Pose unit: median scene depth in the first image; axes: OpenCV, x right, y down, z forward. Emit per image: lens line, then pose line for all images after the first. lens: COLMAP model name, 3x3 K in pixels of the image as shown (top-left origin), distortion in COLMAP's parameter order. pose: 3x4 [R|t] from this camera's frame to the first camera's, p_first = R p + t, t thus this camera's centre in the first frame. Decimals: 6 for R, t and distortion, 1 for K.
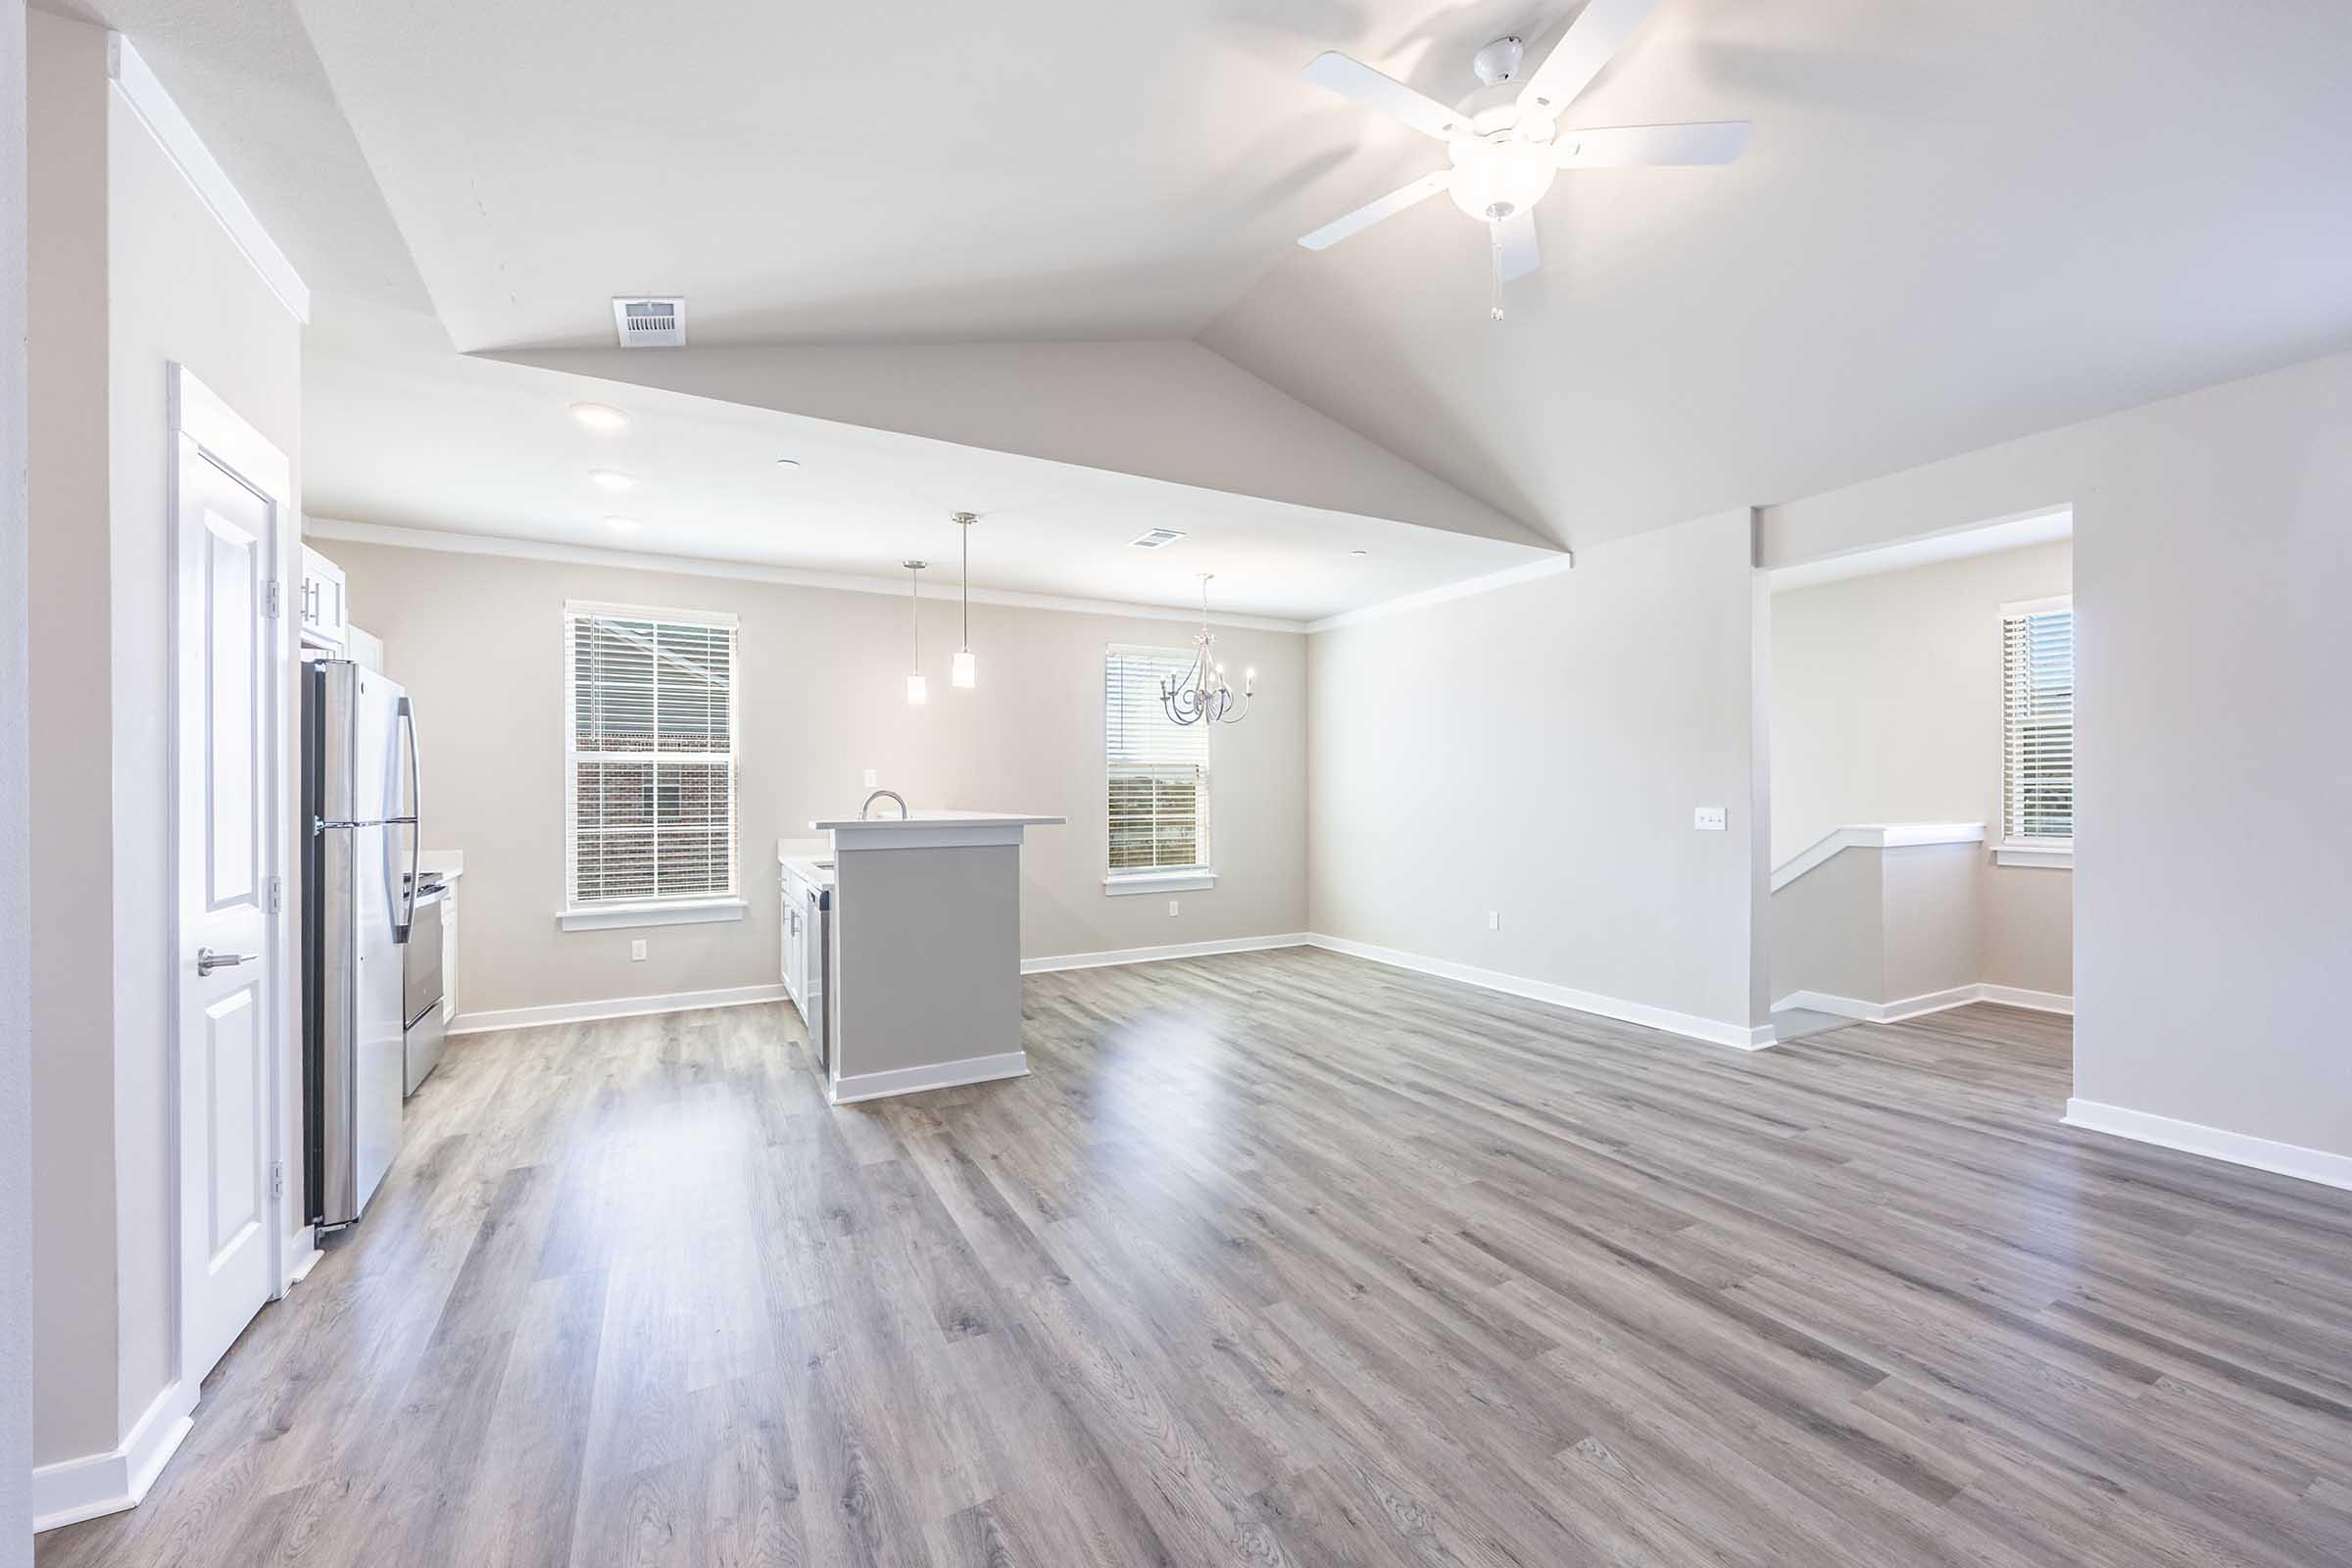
lens RADIAL K [[930.9, 0, 1185.2], [0, 930.9, 788.1], [0, 0, 1]] dist [-0.001175, -0.000030]
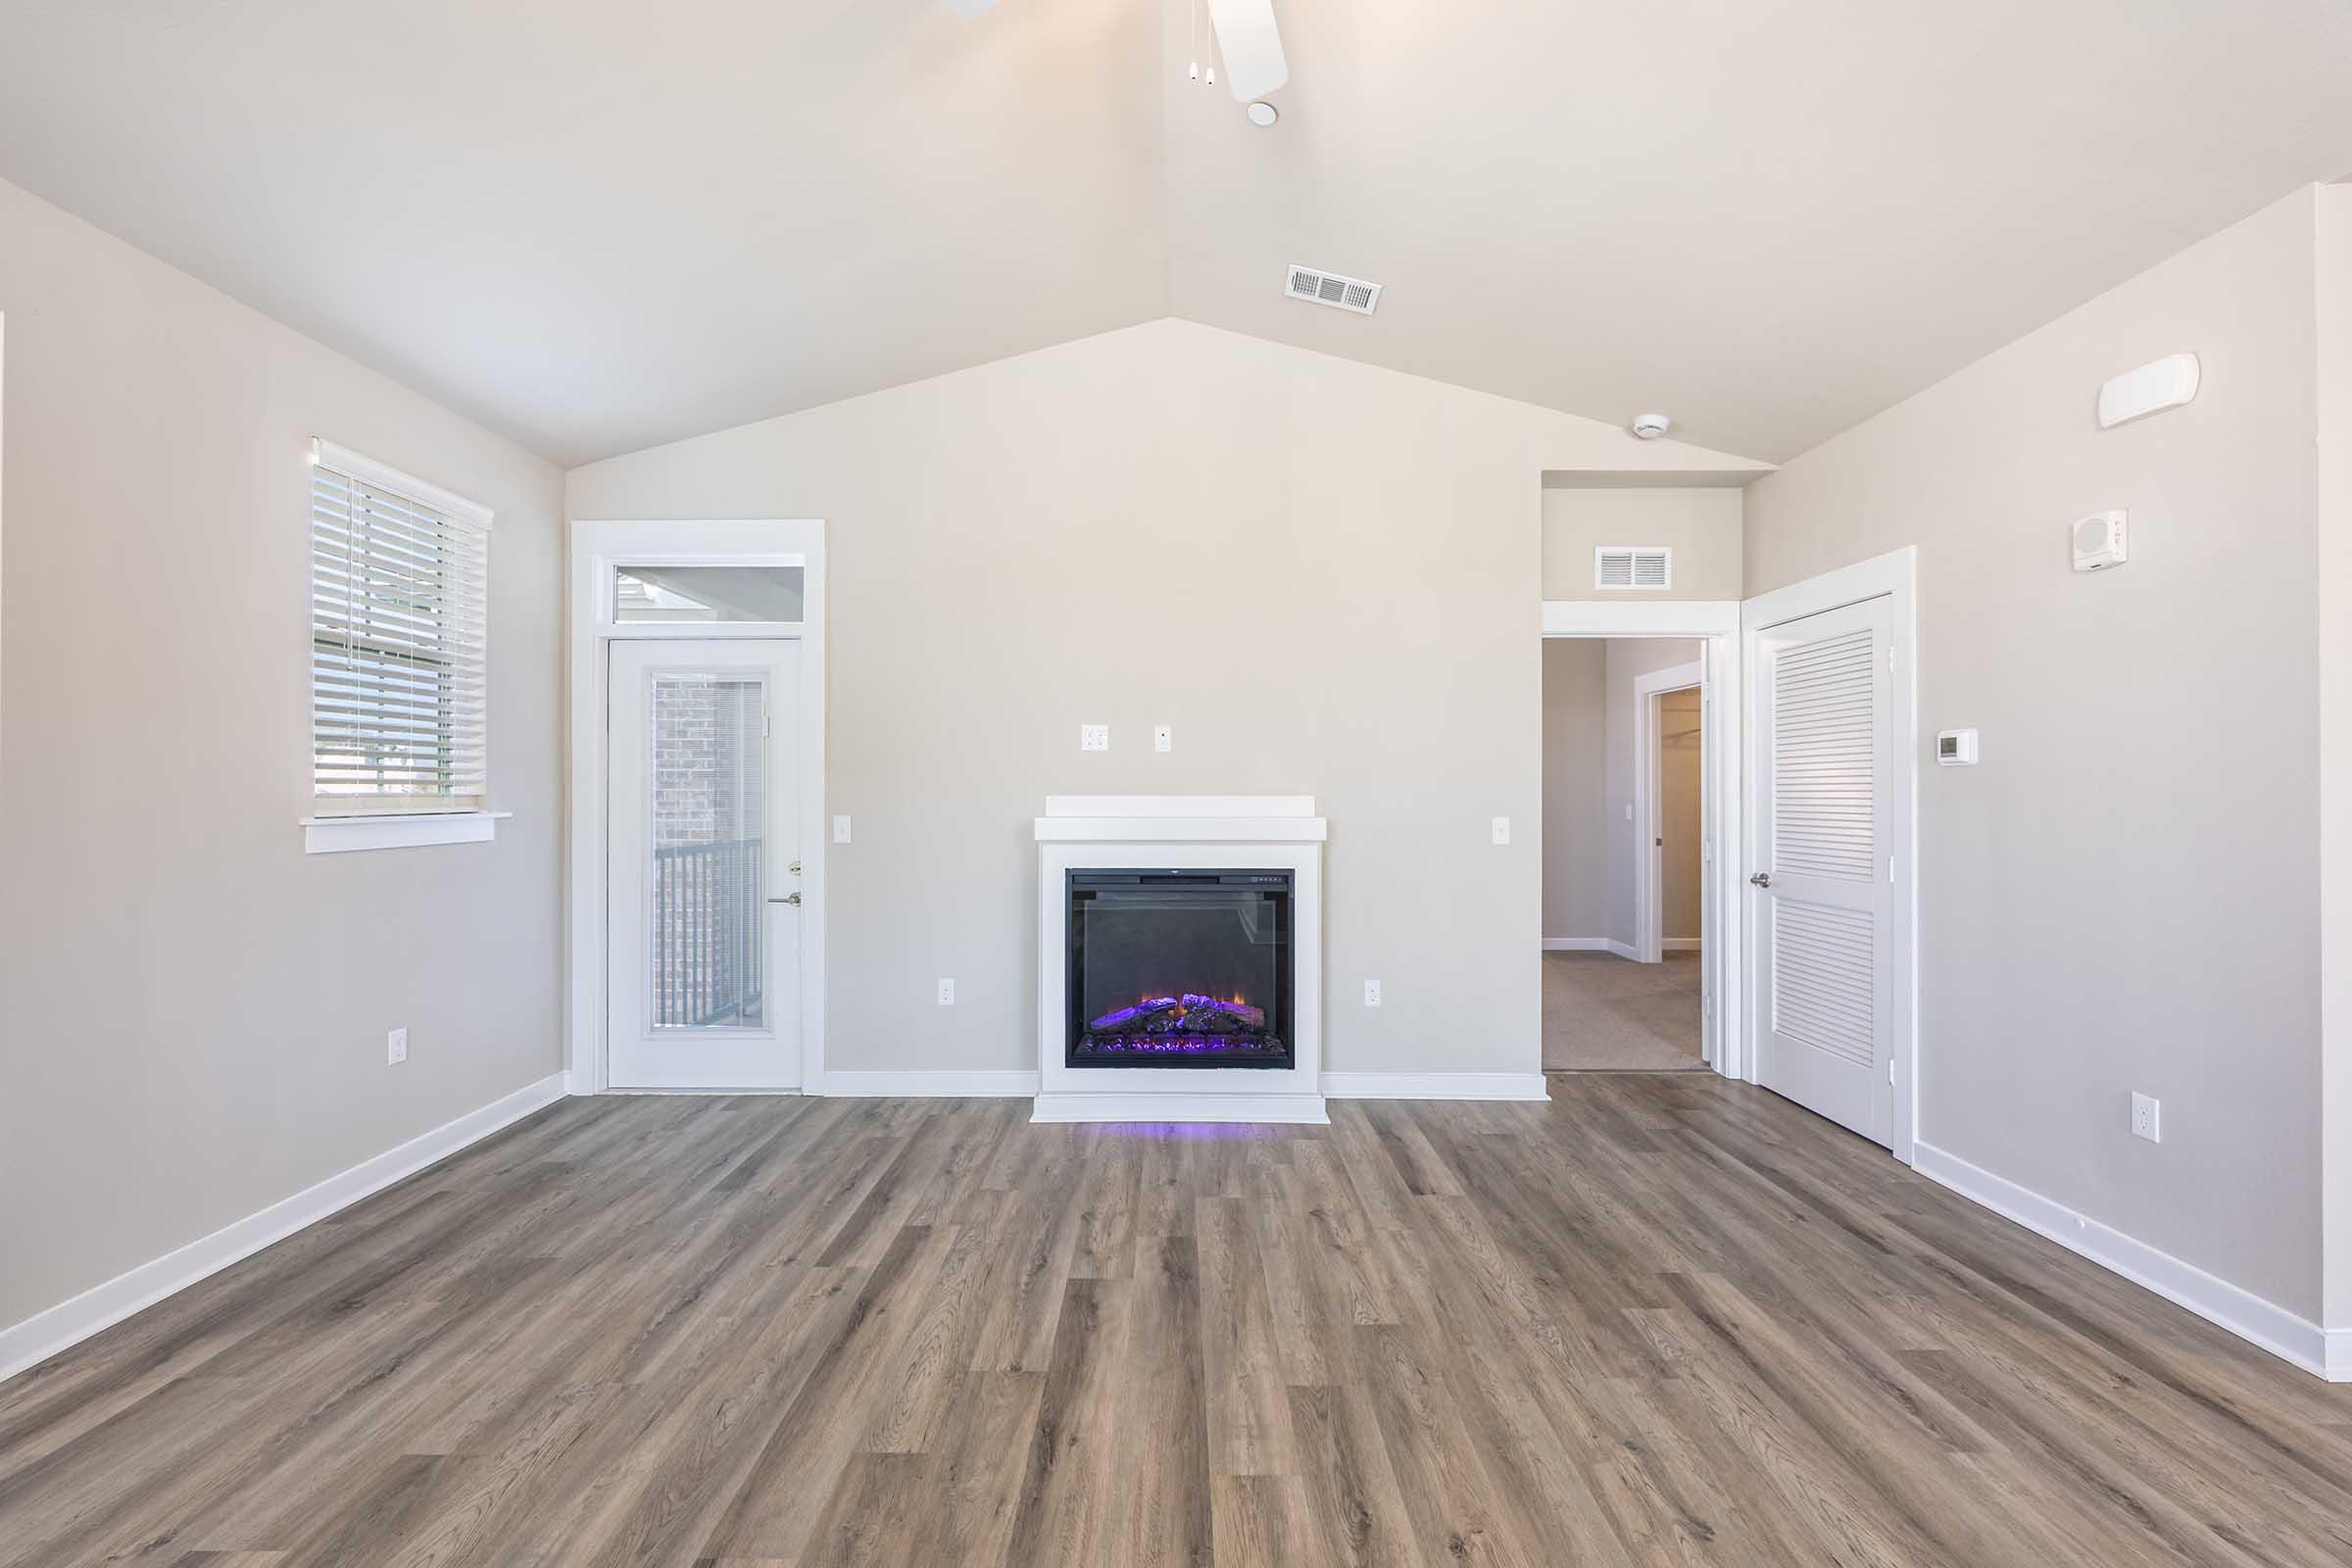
lens RADIAL K [[923.4, 0, 1168.3], [0, 923.4, 788.9], [0, 0, 1]] dist [-0.001229, 0.000077]
pose [[-0.877452, 0.005208, 0.479636, 0.035879], [0.003034, 0.999981, -0.005309, -0.002205], [-0.479655, -0.003203, -0.877452, 1.207297]]
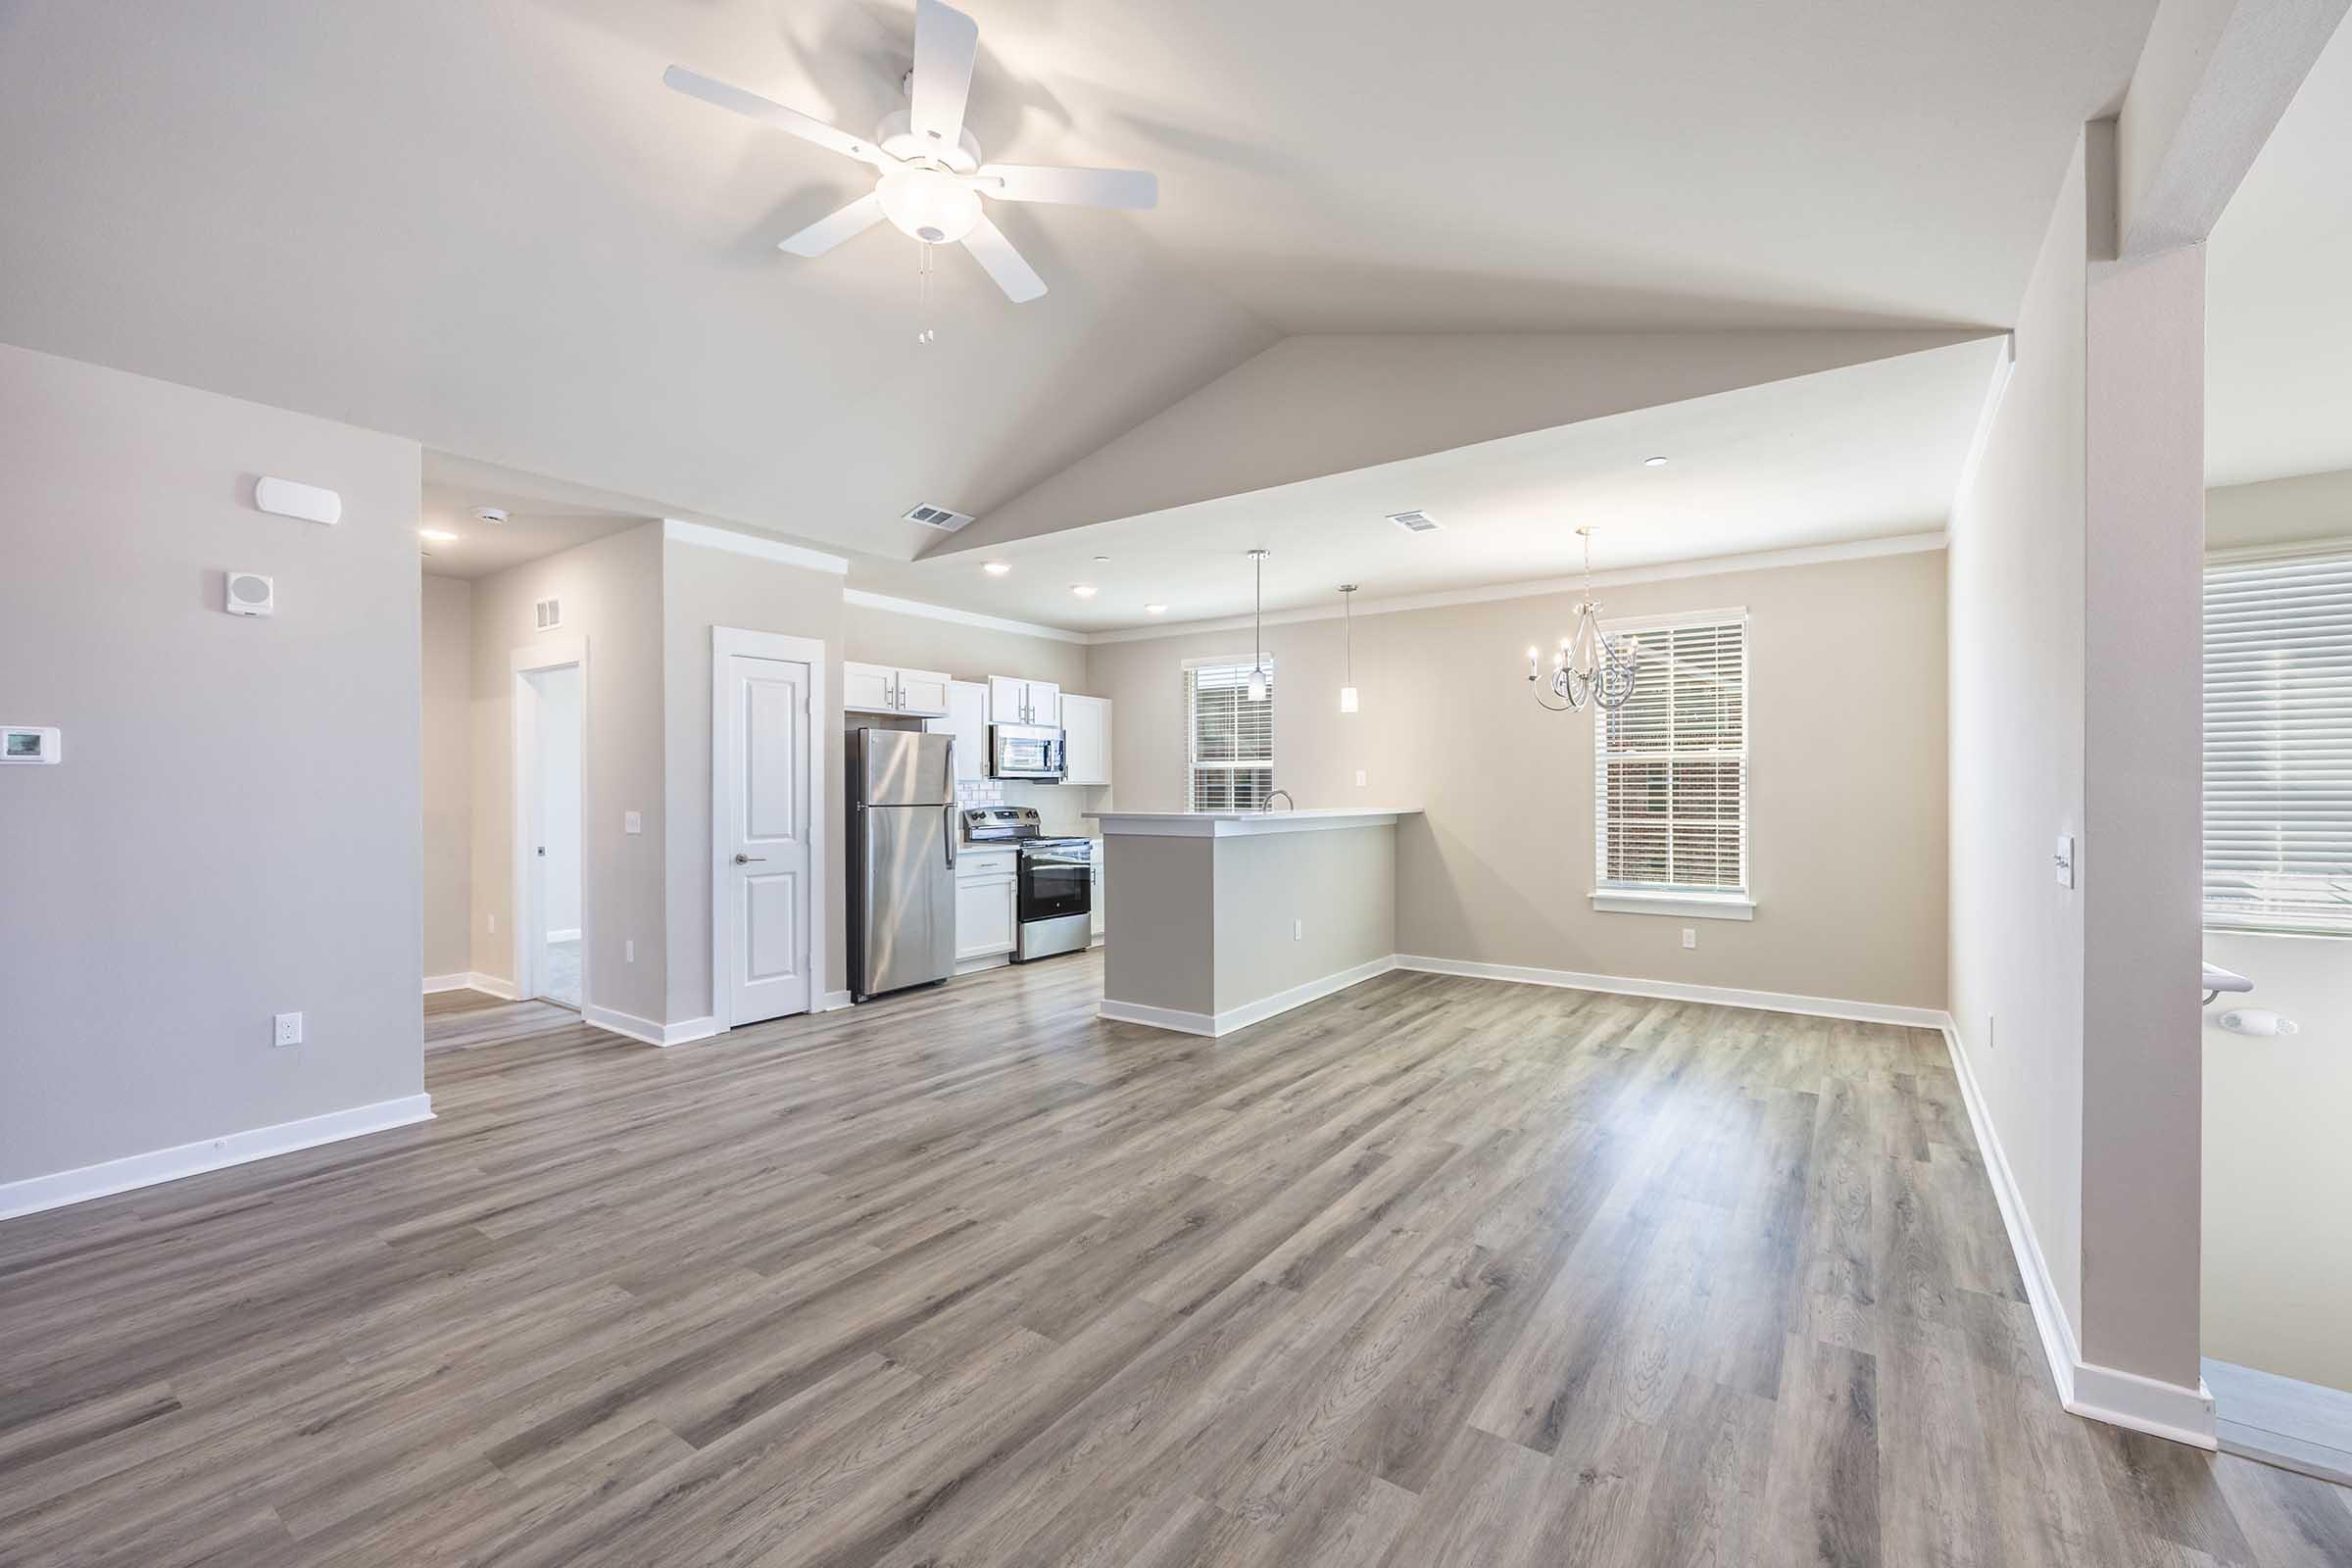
lens RADIAL K [[916.9, 0, 1239.1], [0, 916.9, 786.2], [0, 0, 1]] dist [-0.000289, 0.000023]
pose [[0.468848, 0.000516, -0.883279, 1.075905], [0.002298, 0.999996, 0.001804, -0.005575], [0.883276, -0.002876, 0.468845, 0.632437]]
